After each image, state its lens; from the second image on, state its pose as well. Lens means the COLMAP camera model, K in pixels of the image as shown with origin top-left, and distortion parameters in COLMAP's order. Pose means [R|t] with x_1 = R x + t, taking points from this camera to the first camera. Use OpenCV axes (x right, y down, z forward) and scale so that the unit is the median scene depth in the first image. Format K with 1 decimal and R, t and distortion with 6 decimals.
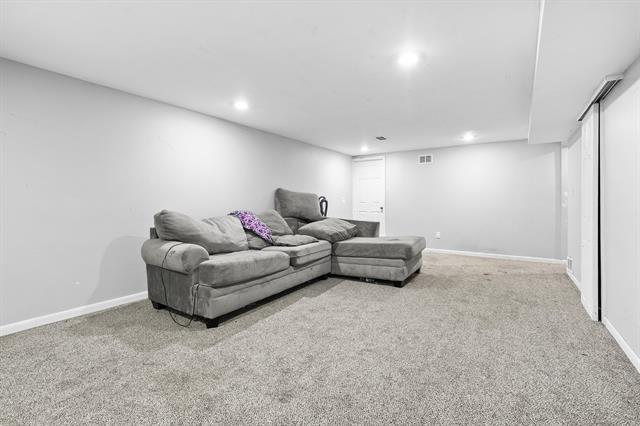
lens RADIAL K [[292.6, 0, 317.1], [0, 292.6, 203.1], [0, 0, 1]] dist [-0.000683, 0.000301]
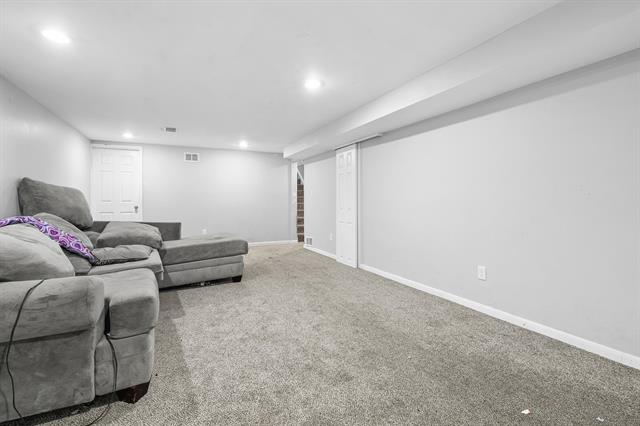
lens RADIAL K [[292.6, 0, 317.1], [0, 292.6, 203.1], [0, 0, 1]] dist [-0.000683, 0.000301]
pose [[0.497789, -0.008336, 0.867258, -0.426505], [0.007288, 0.999959, 0.005428, 0.004058], [-0.867268, 0.003619, 0.497829, 0.213348]]
